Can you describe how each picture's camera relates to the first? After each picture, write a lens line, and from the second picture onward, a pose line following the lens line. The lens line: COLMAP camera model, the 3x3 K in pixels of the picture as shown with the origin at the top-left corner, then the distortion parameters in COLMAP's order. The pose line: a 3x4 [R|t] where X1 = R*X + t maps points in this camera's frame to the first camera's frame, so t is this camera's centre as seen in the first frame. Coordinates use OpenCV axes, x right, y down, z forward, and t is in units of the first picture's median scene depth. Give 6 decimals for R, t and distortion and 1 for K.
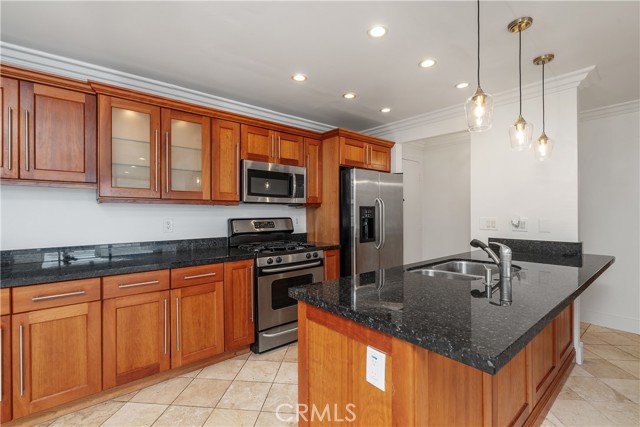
lens RADIAL K [[290.2, 0, 317.9], [0, 290.2, 213.2], [0, 0, 1]] dist [-0.001476, 0.000035]
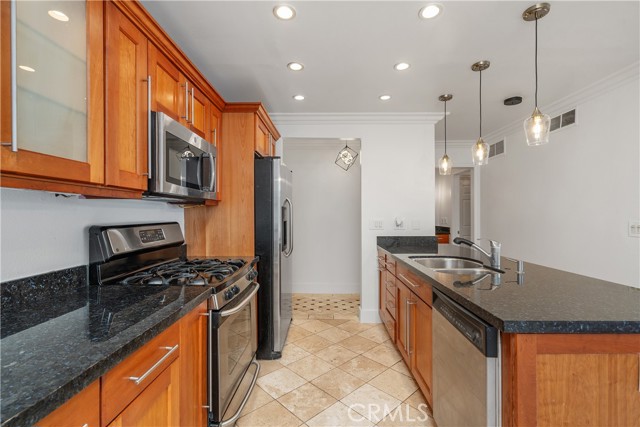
lens RADIAL K [[290.2, 0, 317.9], [0, 290.2, 213.2], [0, 0, 1]] dist [-0.001476, 0.000035]
pose [[0.656439, 0.002486, 0.754375, -0.449400], [0.002463, 0.999982, -0.005439, 0.000674], [-0.754375, 0.005428, 0.656421, 0.428586]]
